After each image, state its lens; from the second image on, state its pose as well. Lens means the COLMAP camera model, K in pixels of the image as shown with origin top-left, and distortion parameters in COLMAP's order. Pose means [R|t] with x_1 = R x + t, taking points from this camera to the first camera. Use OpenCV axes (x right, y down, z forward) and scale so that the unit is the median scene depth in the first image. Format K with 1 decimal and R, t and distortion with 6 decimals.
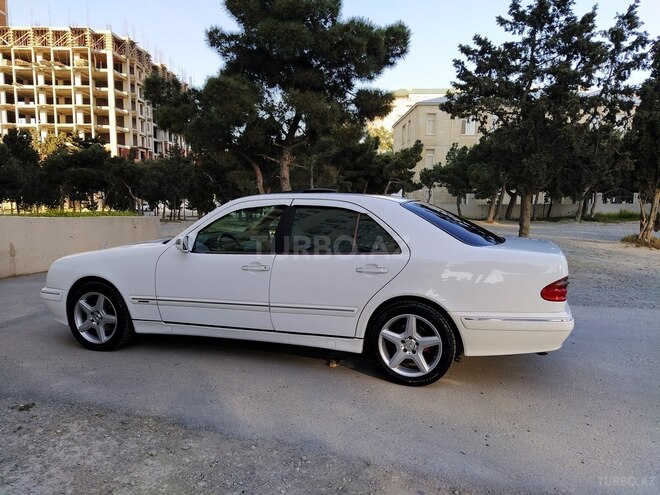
lens RADIAL K [[482.8, 0, 330.0], [0, 482.8, 247.5], [0, 0, 1]] dist [0.098147, -0.114220]
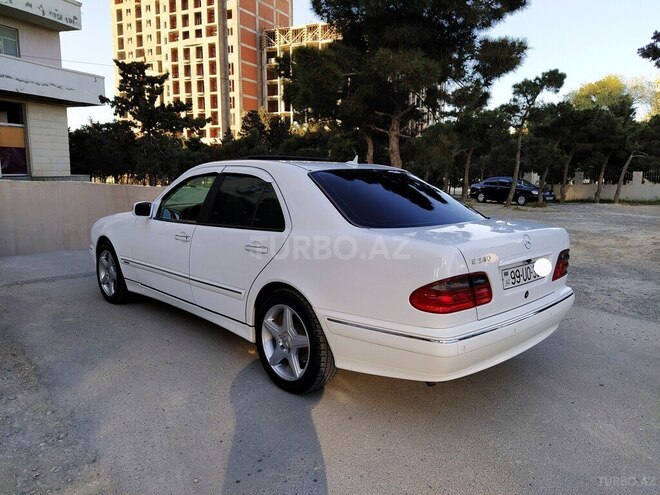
lens RADIAL K [[482.8, 0, 330.0], [0, 482.8, 247.5], [0, 0, 1]] dist [0.098147, -0.114220]
pose [[0.880466, 0.078148, -0.467625, 0.589347], [-0.058064, 0.996671, 0.057234, -0.011613], [0.470541, -0.023240, 0.882072, 0.298700]]
